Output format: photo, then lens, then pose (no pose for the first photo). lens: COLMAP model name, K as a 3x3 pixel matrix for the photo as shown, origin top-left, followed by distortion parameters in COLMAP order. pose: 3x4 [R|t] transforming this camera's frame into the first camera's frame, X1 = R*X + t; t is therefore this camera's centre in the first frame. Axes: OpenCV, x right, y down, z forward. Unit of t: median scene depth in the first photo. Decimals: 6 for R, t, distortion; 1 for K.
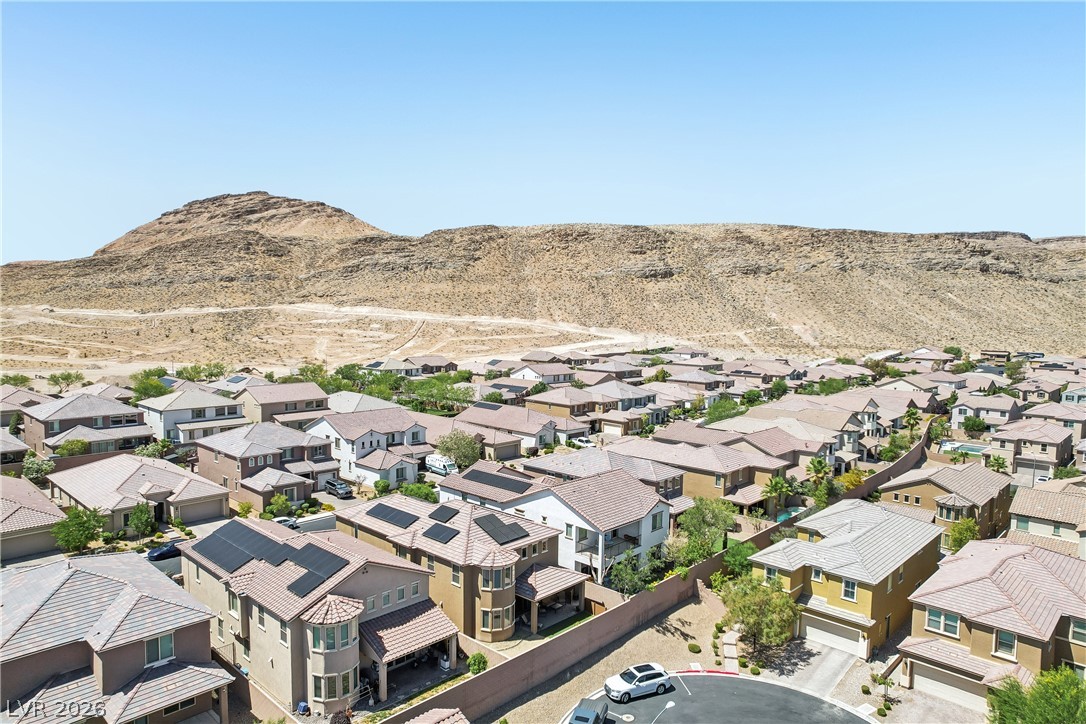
lens RADIAL K [[691.5, 0, 543.7], [0, 691.5, 367.3], [0, 0, 1]] dist [-0.072106, 0.064890]
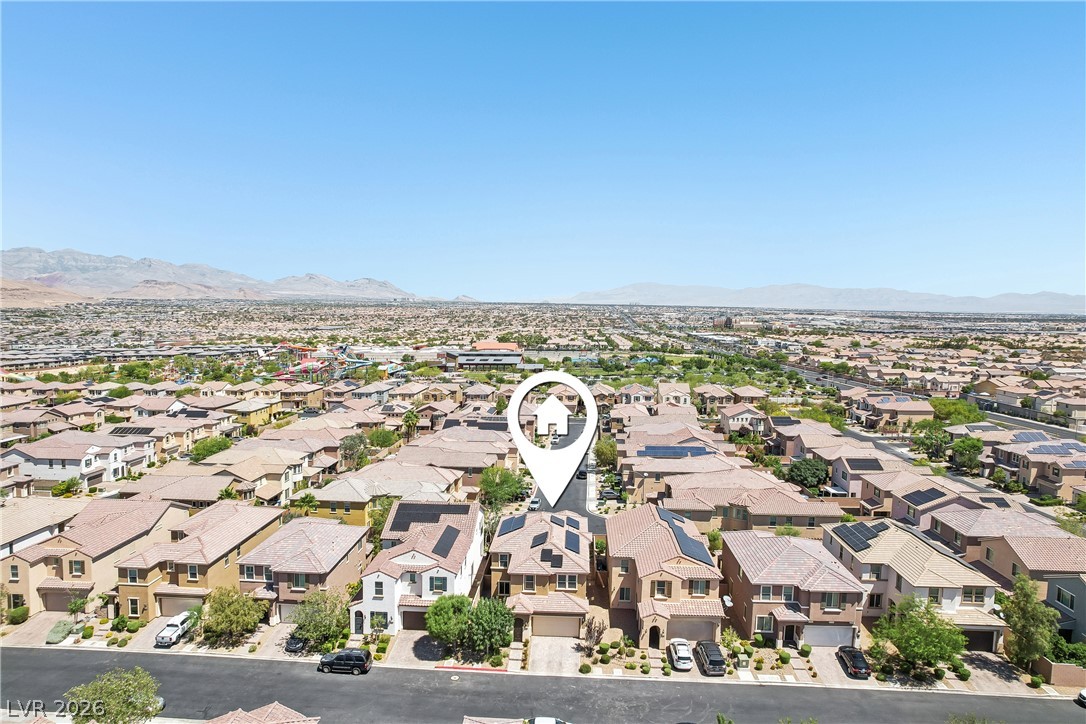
lens RADIAL K [[691.5, 0, 514.4], [0, 691.5, 362.6], [0, 0, 1]] dist [-0.072106, 0.064890]
pose [[-0.612975, -0.077192, 0.786323, -0.180356], [0.056016, 0.988466, 0.140703, -0.048738], [-0.788114, 0.130294, -0.601580, 0.284870]]
